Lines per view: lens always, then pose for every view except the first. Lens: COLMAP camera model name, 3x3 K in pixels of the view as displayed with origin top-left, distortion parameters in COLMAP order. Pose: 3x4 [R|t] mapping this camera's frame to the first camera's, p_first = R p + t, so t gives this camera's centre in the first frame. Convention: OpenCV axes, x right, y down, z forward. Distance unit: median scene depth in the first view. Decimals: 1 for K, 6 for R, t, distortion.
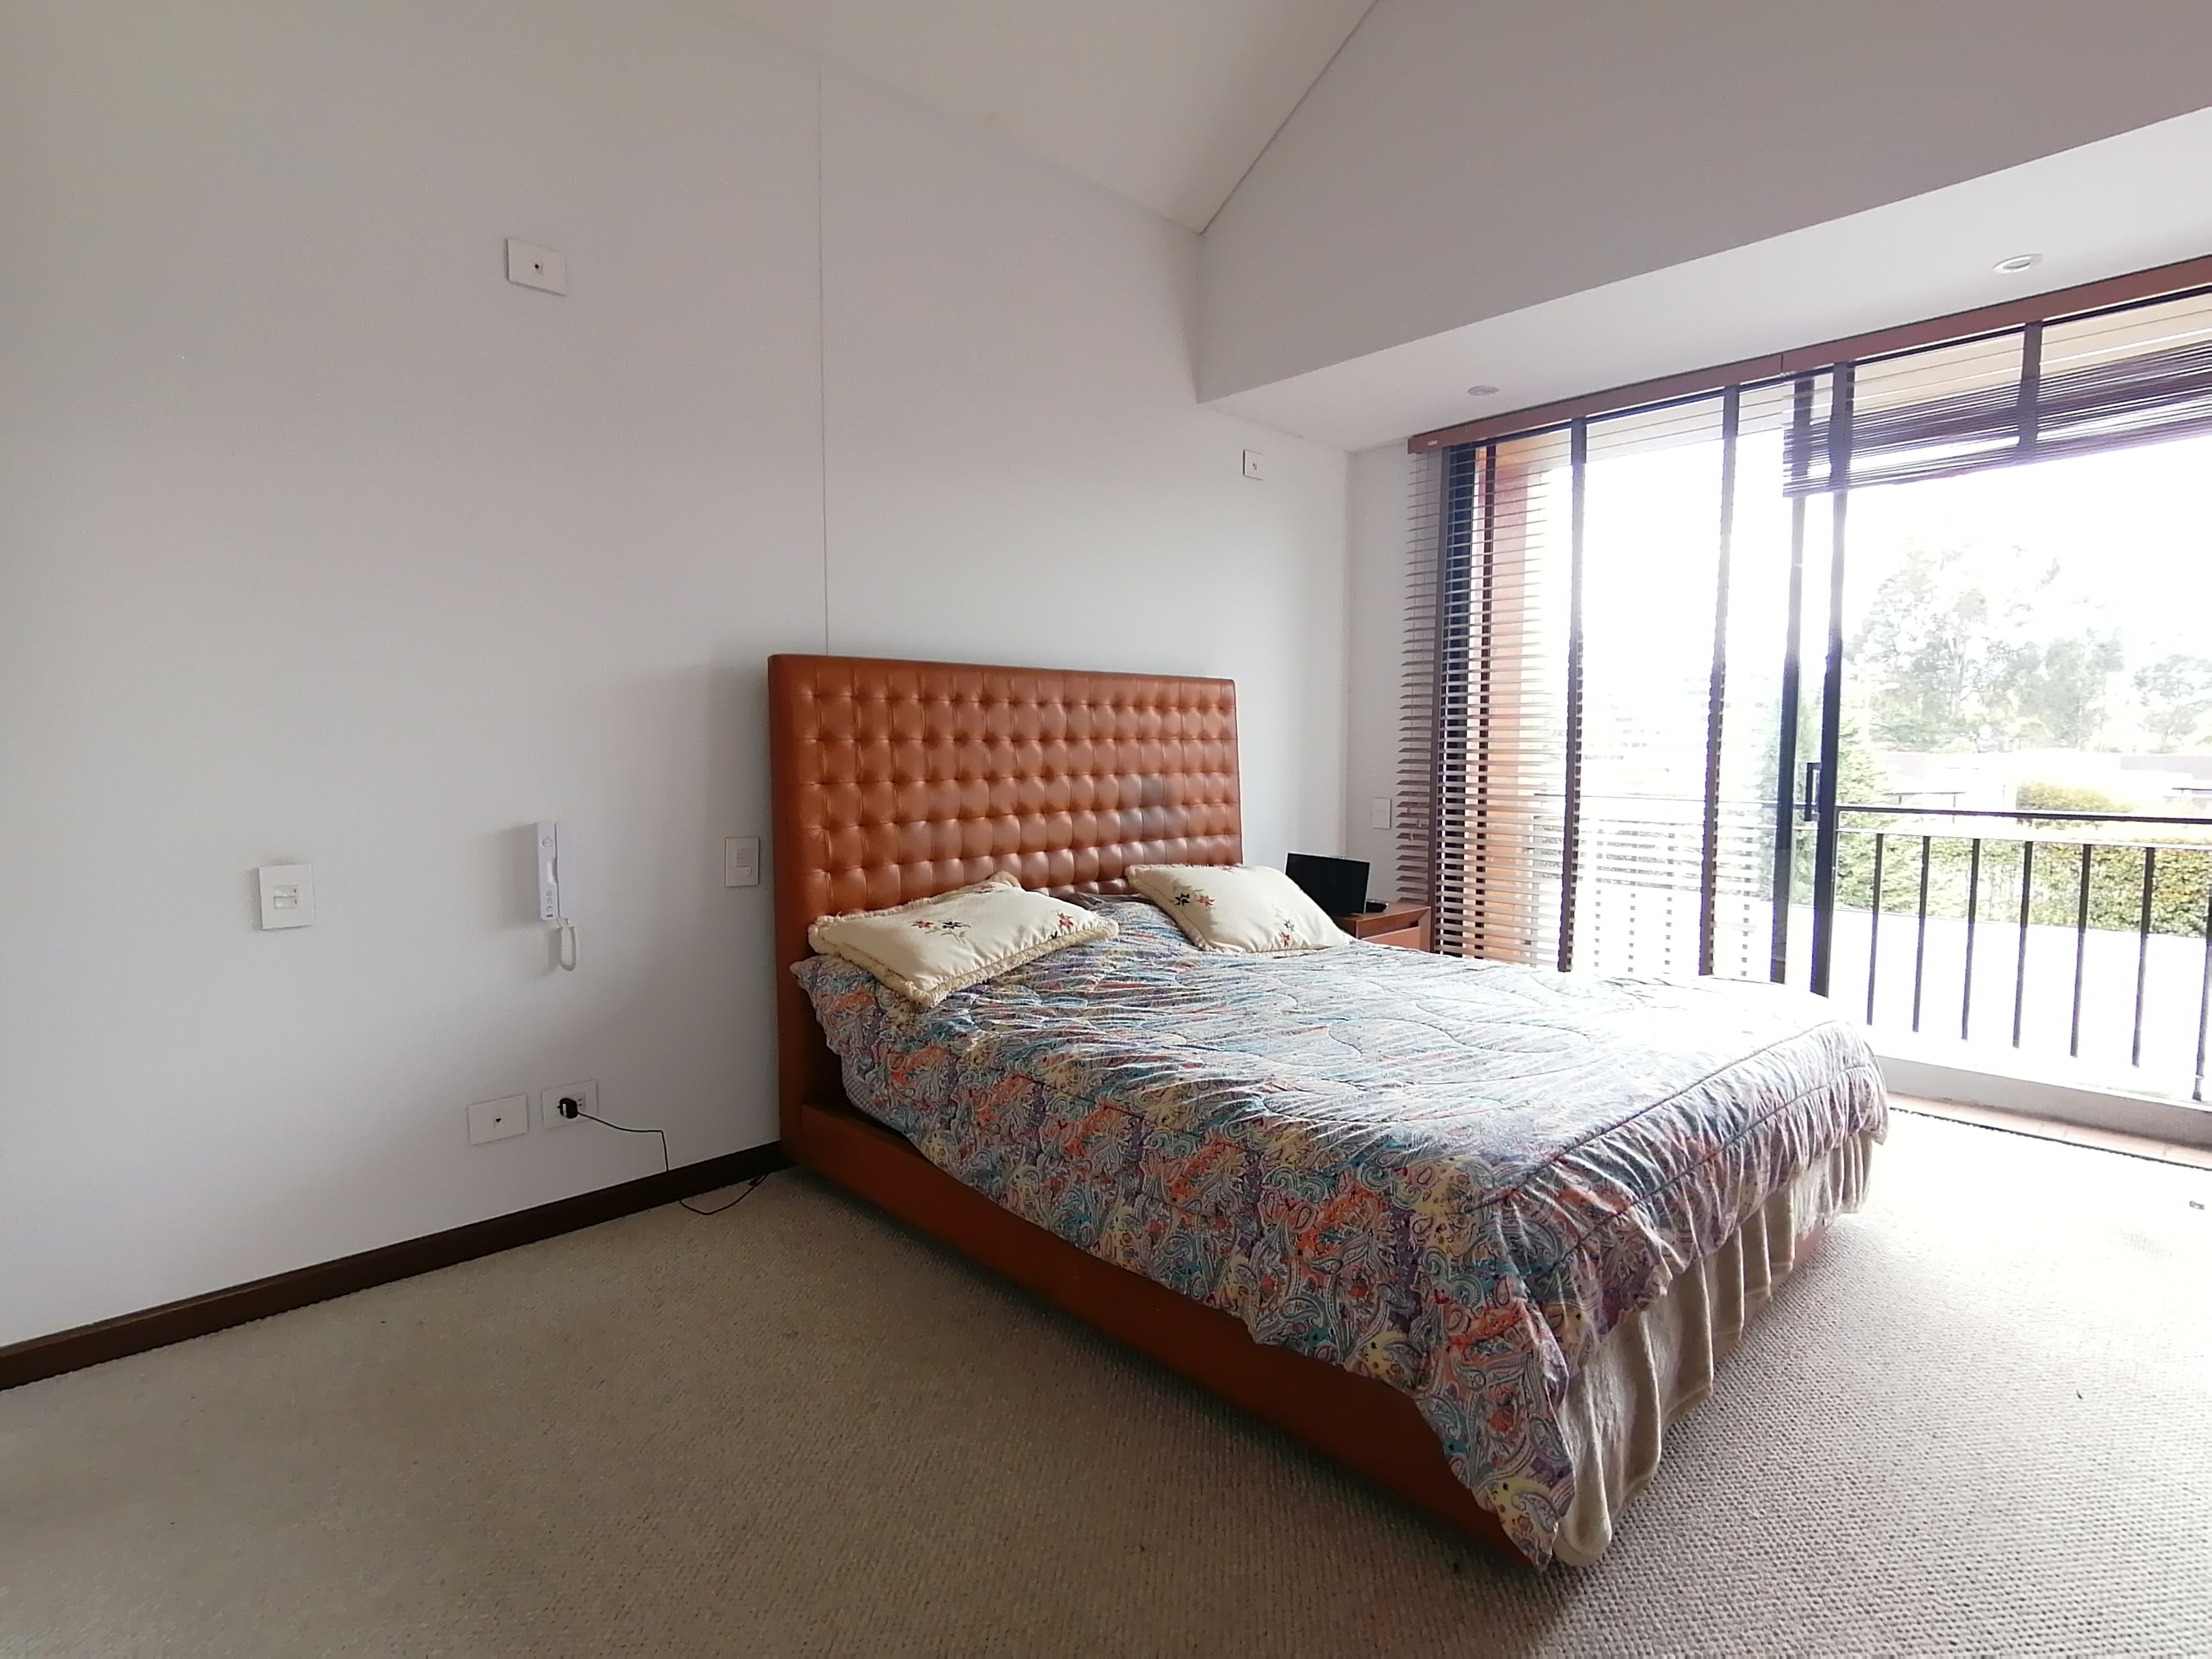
lens RADIAL K [[1094.1, 0, 1107.7], [0, 1094.1, 827.5], [0, 0, 1]] dist [0.020039, -0.039253]
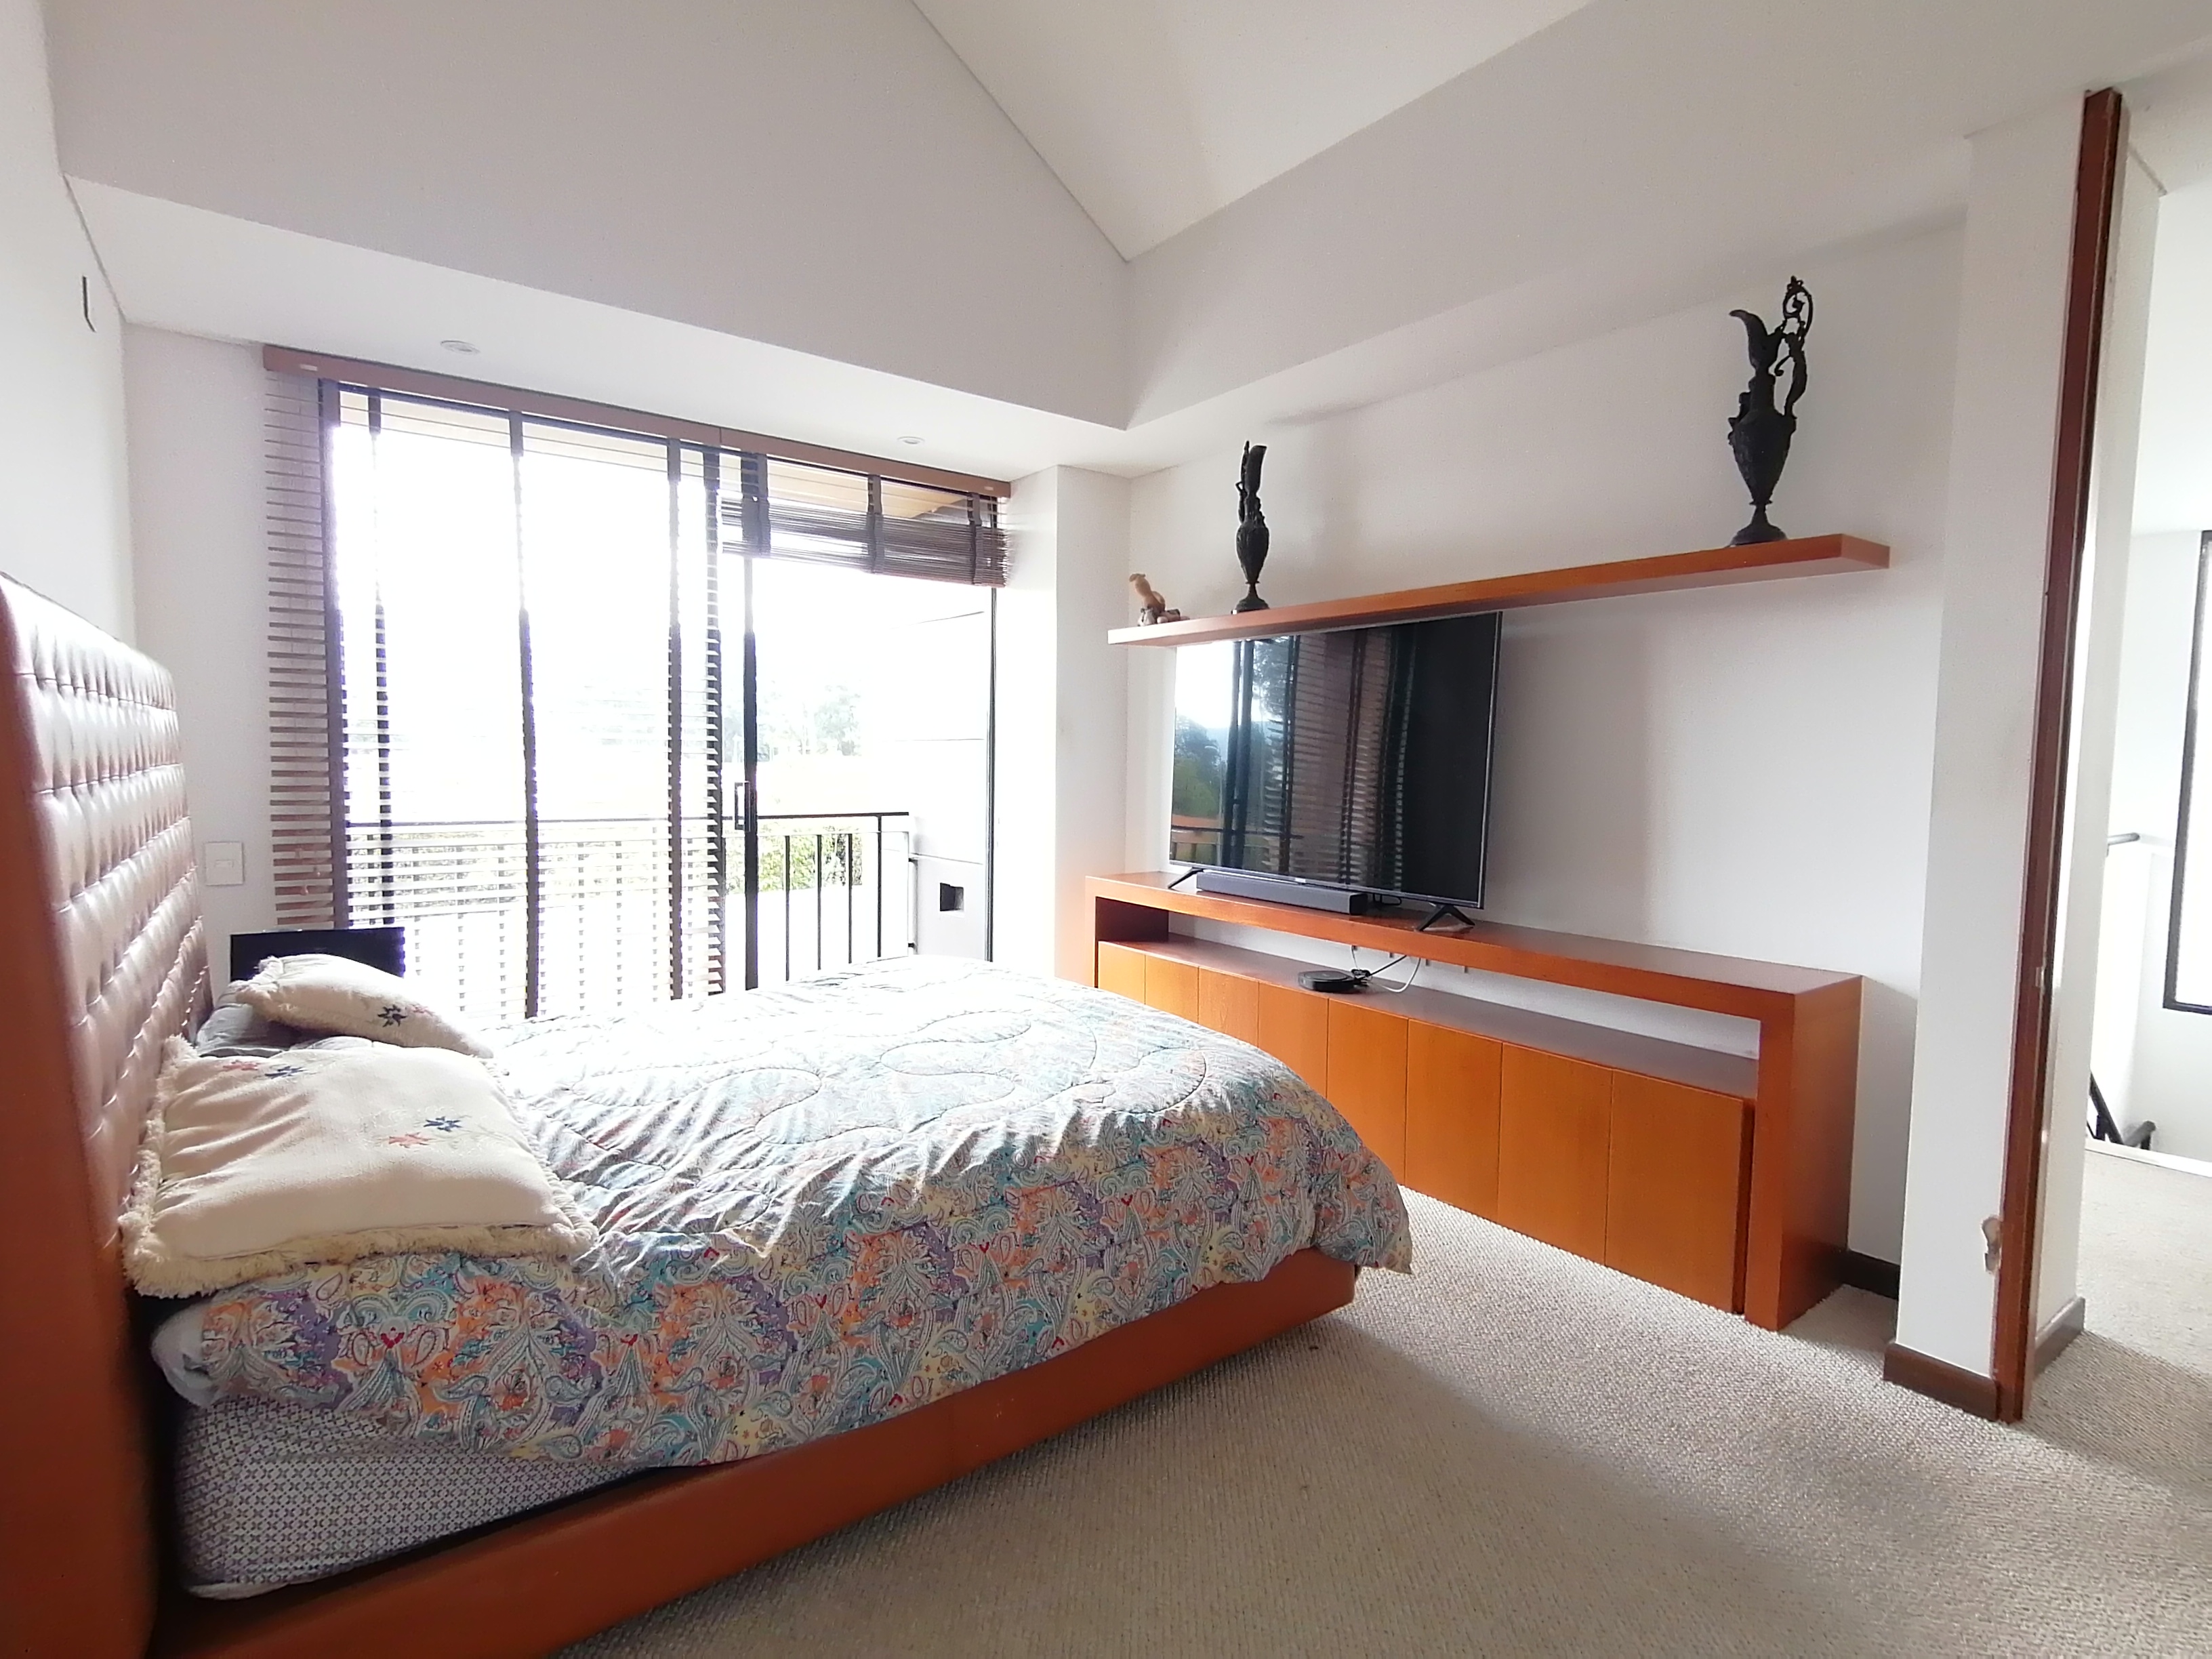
lens RADIAL K [[1094.1, 0, 1107.7], [0, 1094.1, 827.5], [0, 0, 1]] dist [0.020039, -0.039253]
pose [[0.100565, -0.061414, 0.993033, -0.591369], [0.061690, 0.996557, 0.055385, -0.060922], [-0.993016, 0.055691, 0.104008, 0.564461]]
